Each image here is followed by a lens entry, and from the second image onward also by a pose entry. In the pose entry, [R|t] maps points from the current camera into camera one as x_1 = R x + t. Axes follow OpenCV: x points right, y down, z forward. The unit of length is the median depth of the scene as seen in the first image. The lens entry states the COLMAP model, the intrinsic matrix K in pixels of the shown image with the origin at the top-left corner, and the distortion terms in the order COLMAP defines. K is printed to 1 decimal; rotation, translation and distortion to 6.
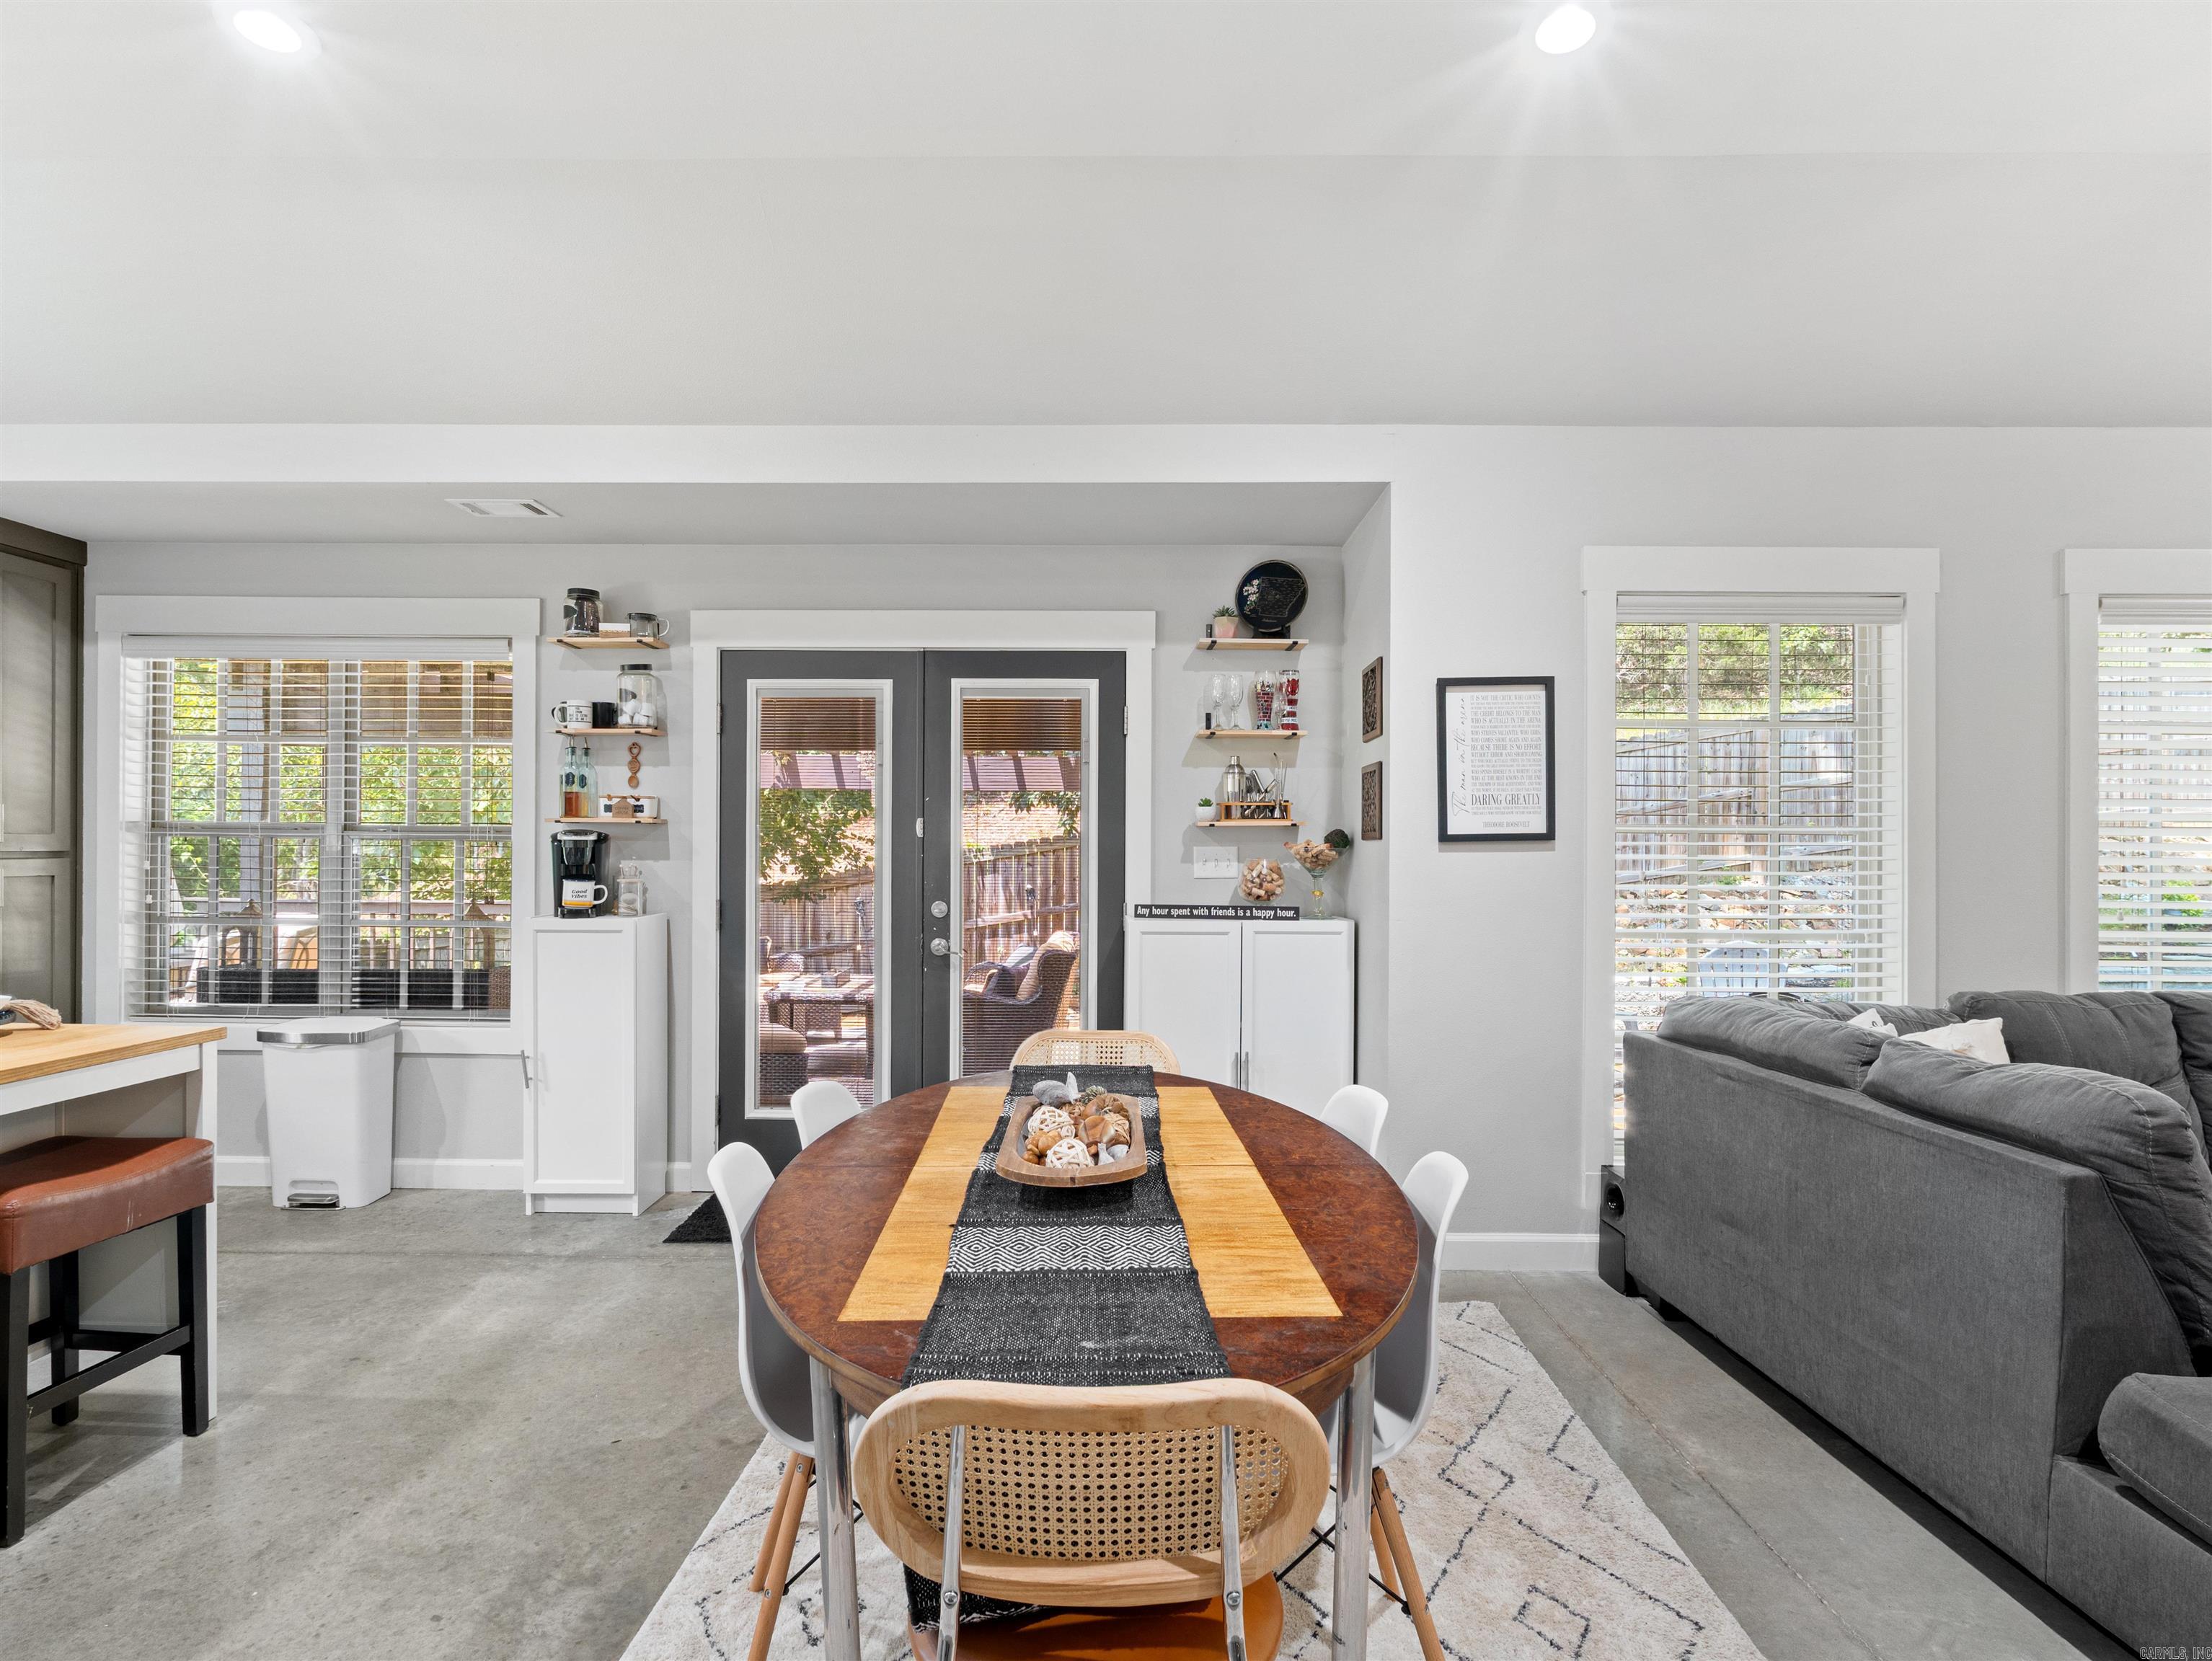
lens RADIAL K [[1147.8, 0, 1095.3], [0, 1147.8, 847.1], [0, 0, 1]] dist [-0.009325, 0.000456]
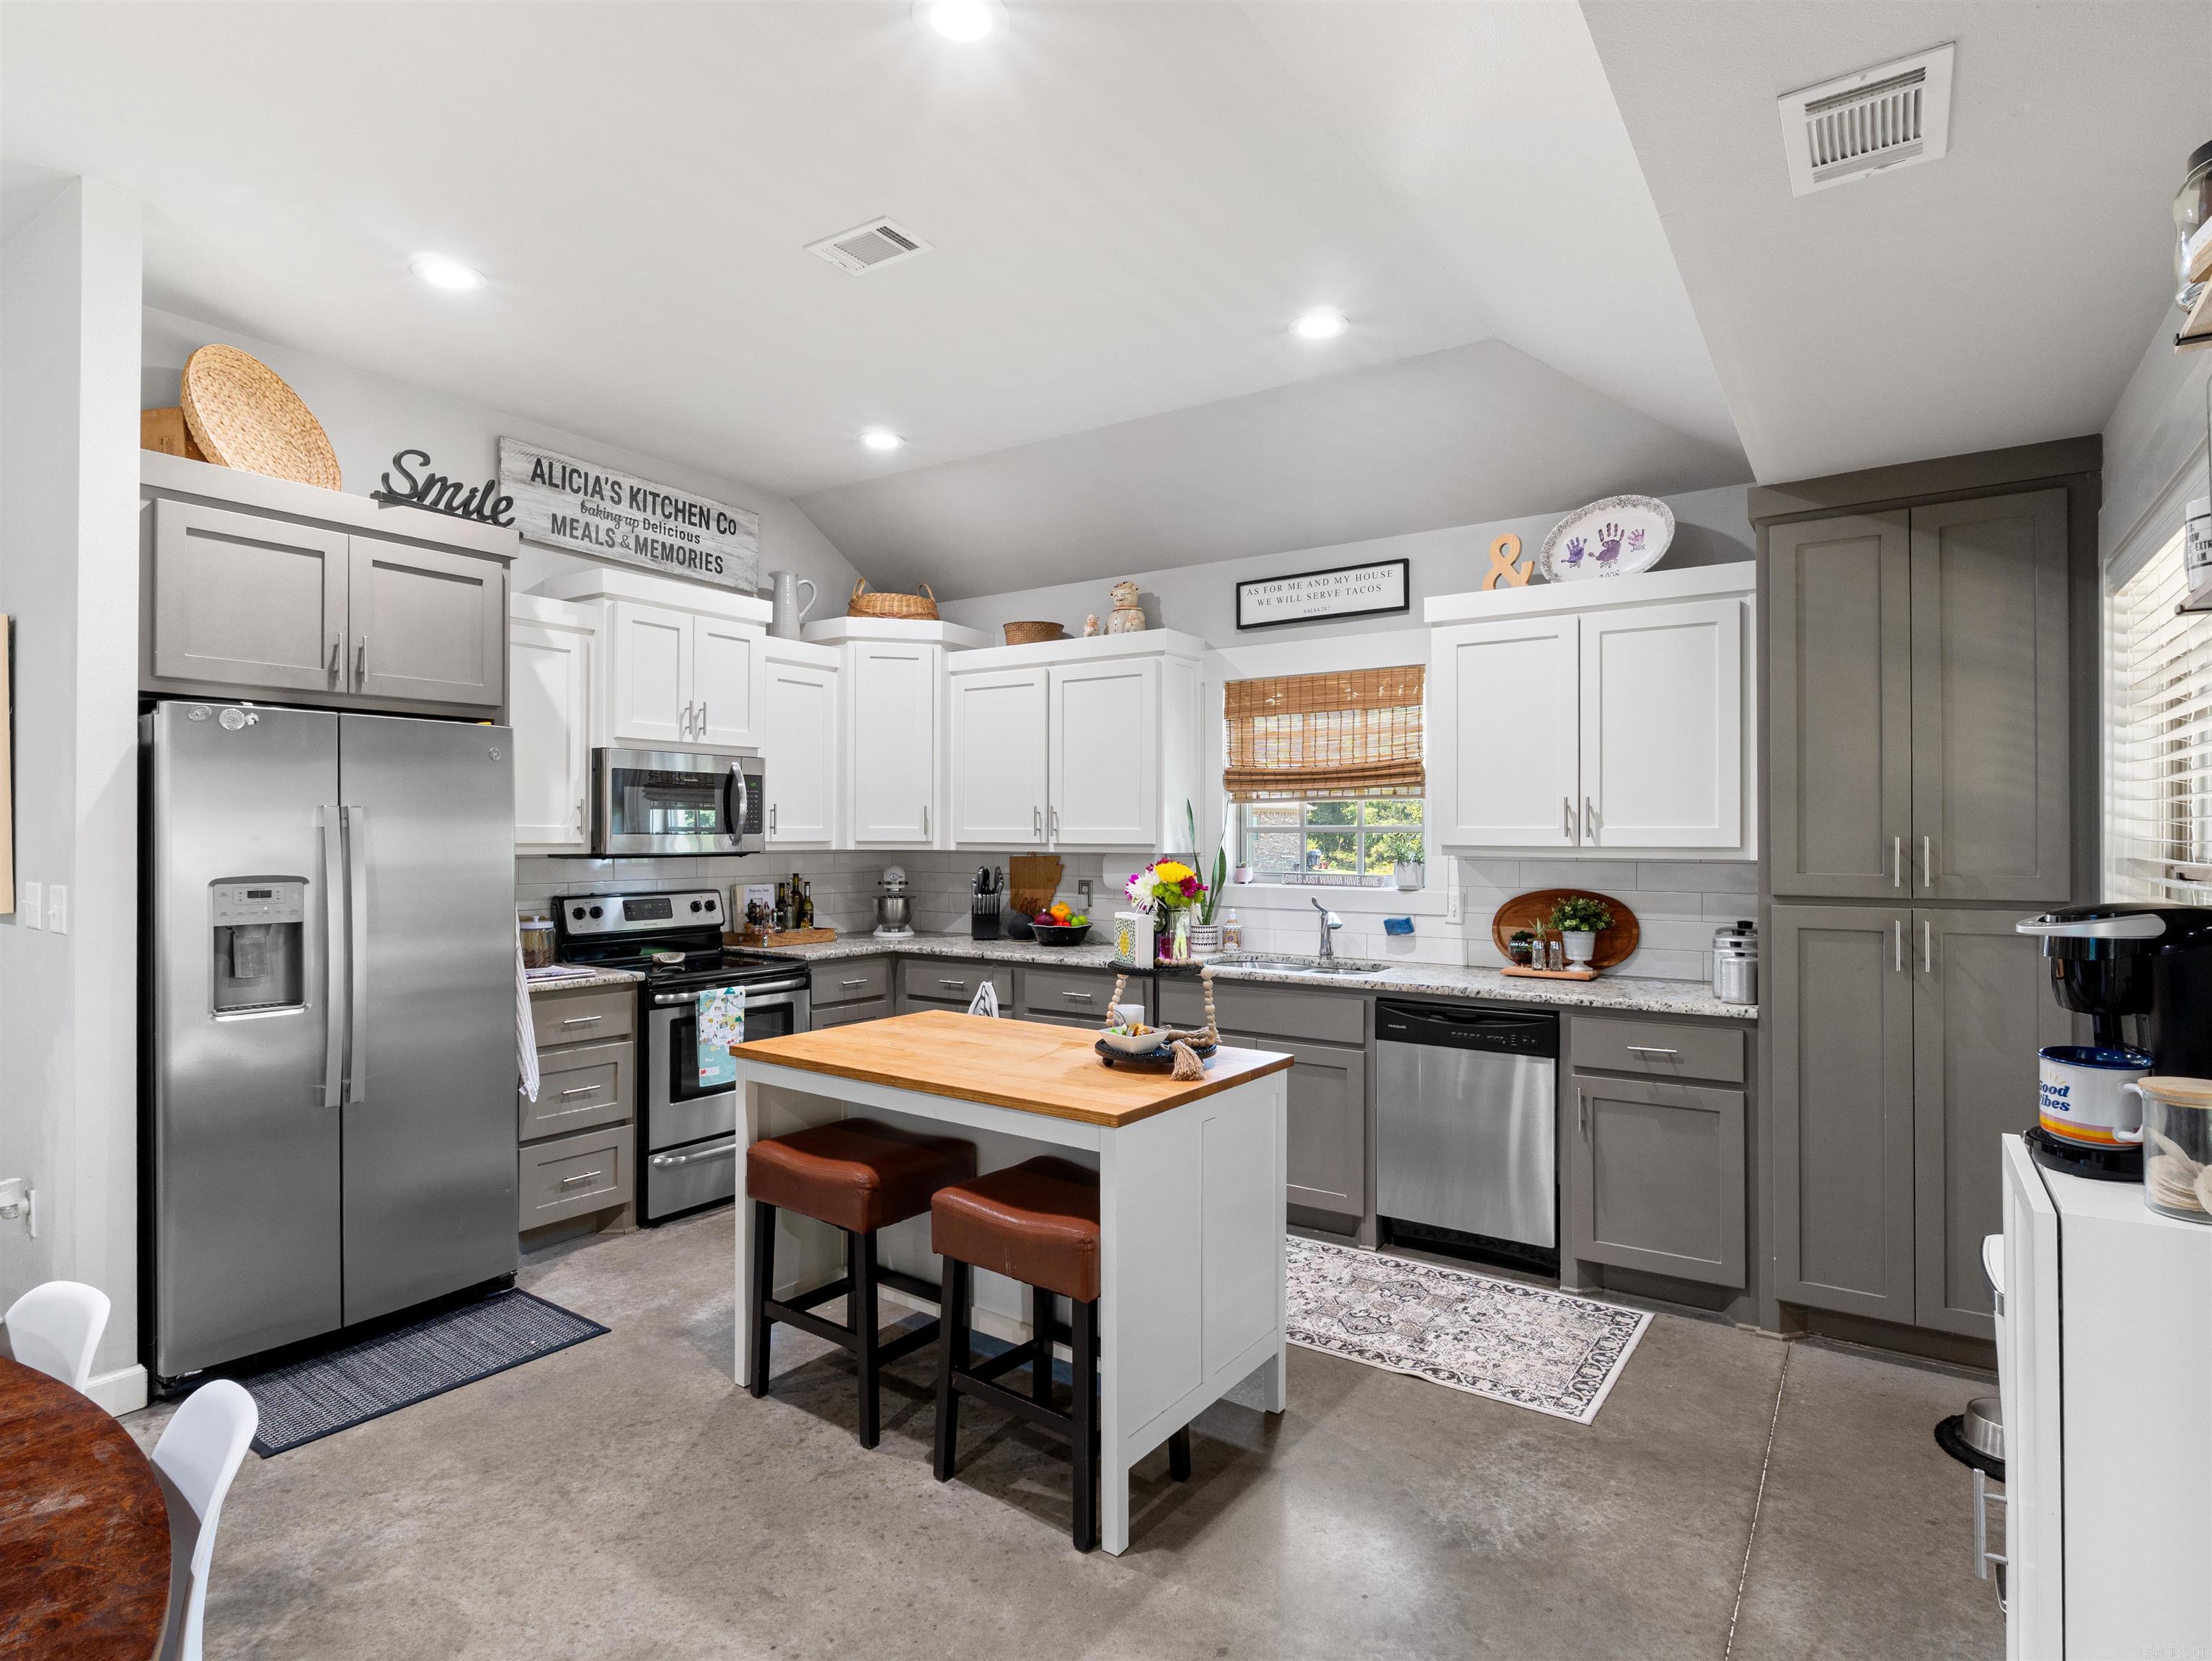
lens RADIAL K [[1162.6, 0, 1106.0], [0, 1162.6, 830.5], [0, 0, 1]] dist [-0.011468, -0.000384]
pose [[-0.553691, -0.008588, -0.832678, -0.018397], [-0.002982, 0.999961, -0.008330, -0.037761], [0.832717, -0.002129, -0.553695, 1.097777]]
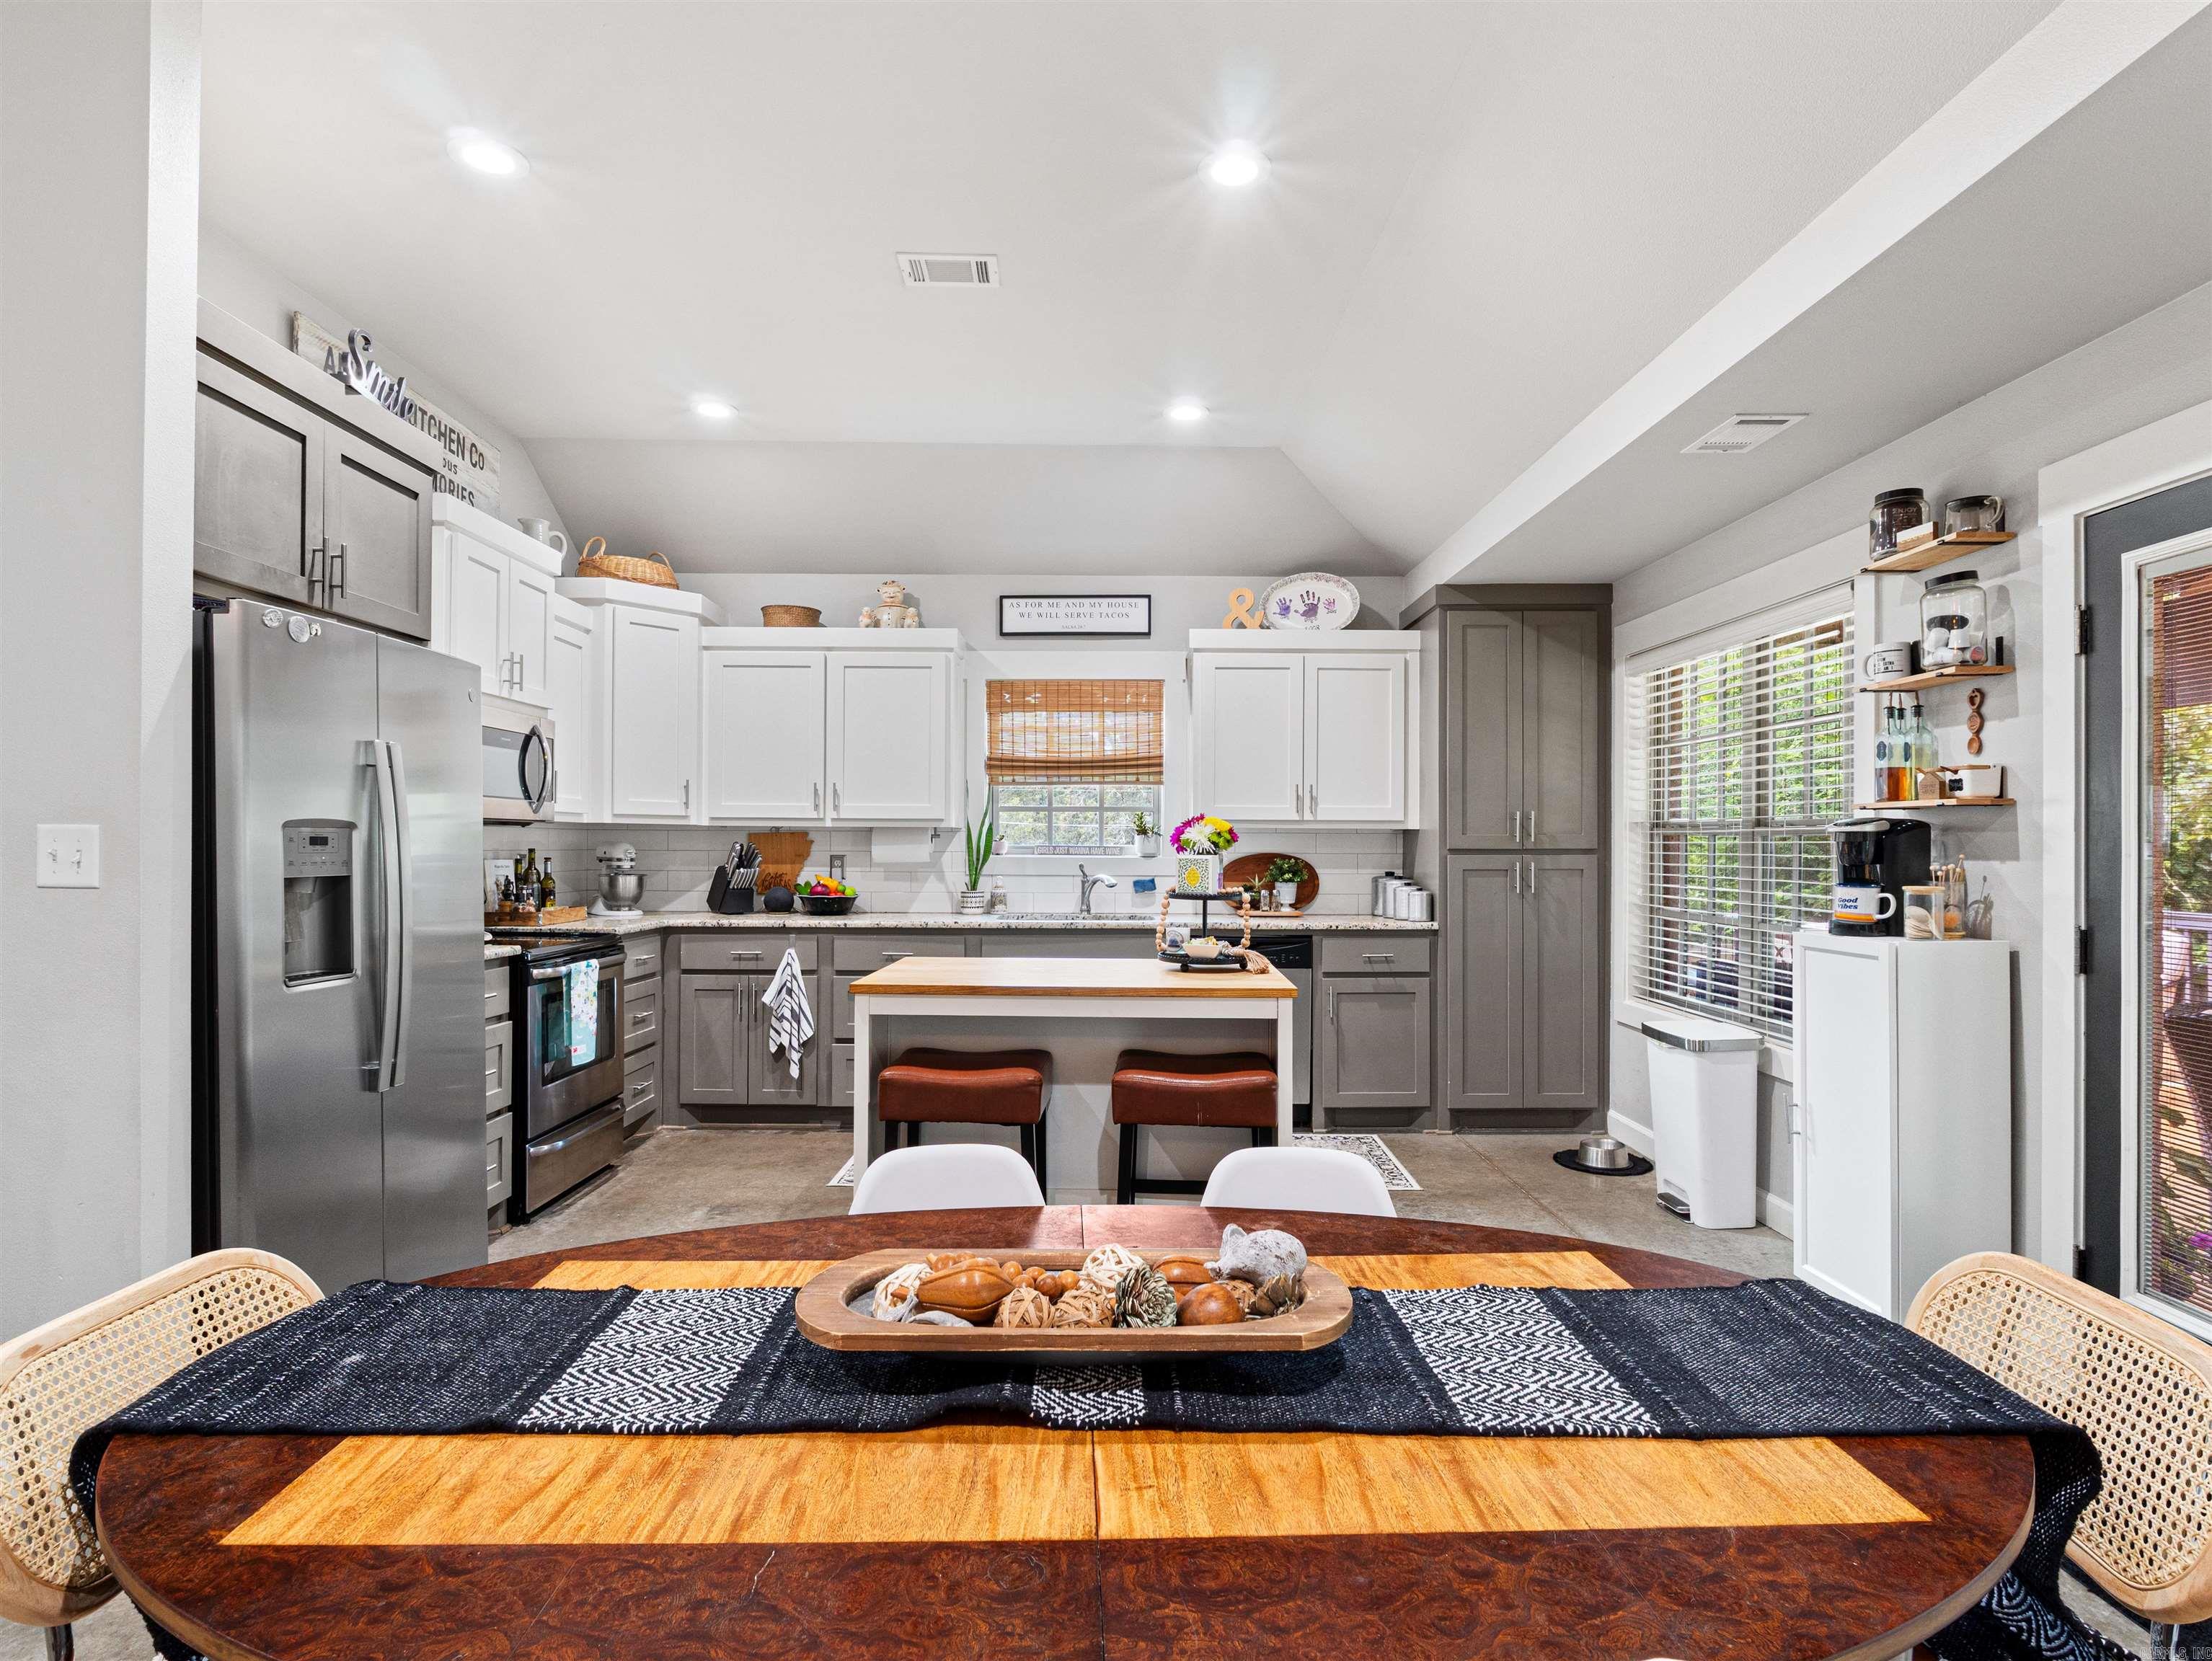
lens RADIAL K [[1141.8, 0, 1106.6], [0, 1141.8, 844.4], [0, 0, 1]] dist [-0.008428, 0.000024]
pose [[0.014455, -0.005923, -0.999878, 0.330894], [-0.002947, 0.999978, -0.005966, 0.009389], [0.999891, 0.003033, 0.014437, 0.576240]]
